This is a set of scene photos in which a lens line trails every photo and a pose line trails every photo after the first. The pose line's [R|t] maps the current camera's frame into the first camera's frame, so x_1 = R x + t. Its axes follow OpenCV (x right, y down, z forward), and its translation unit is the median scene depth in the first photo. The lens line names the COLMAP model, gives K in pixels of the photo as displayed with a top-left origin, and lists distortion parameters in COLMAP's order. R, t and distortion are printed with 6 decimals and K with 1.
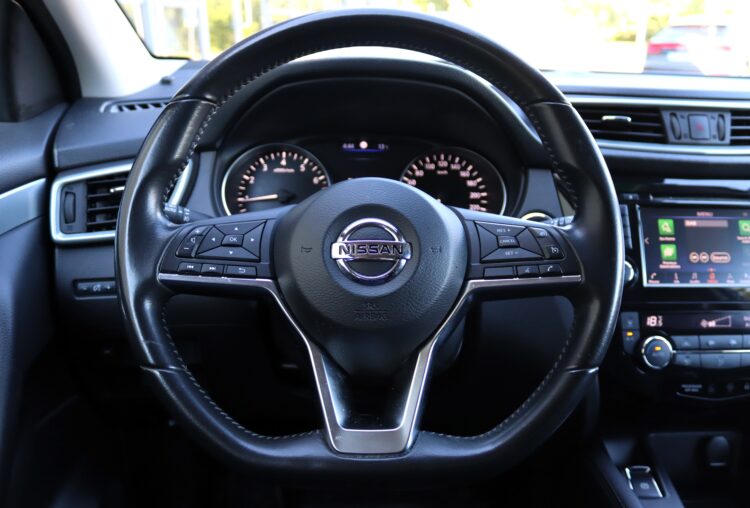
lens RADIAL K [[645.3, 0, 376.2], [0, 645.3, 249.0], [0, 0, 1]] dist [-0.108448, 0.072469]
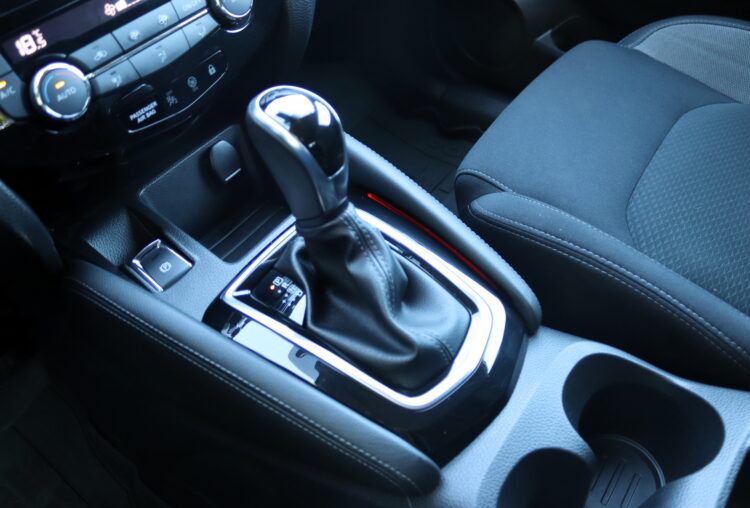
lens RADIAL K [[645.3, 0, 382.5], [0, 645.3, 248.1], [0, 0, 1]] dist [-0.108448, 0.072469]
pose [[0.632531, -0.598897, 0.491148, 0.248738], [0.328050, 0.781587, 0.530570, 0.062496], [-0.701632, -0.174481, 0.690846, 0.346848]]
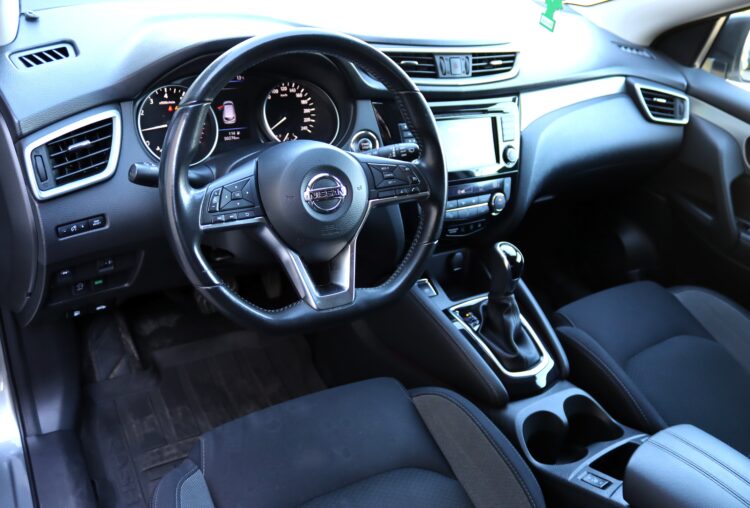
lens RADIAL K [[645.3, 0, 405.6], [0, 645.3, 254.8], [0, 0, 1]] dist [-0.108448, 0.072469]
pose [[0.848515, -0.170314, 0.501014, -0.475908], [0.011509, 0.952506, 0.304301, -0.240818], [-0.529046, -0.252437, 0.810176, -0.343989]]
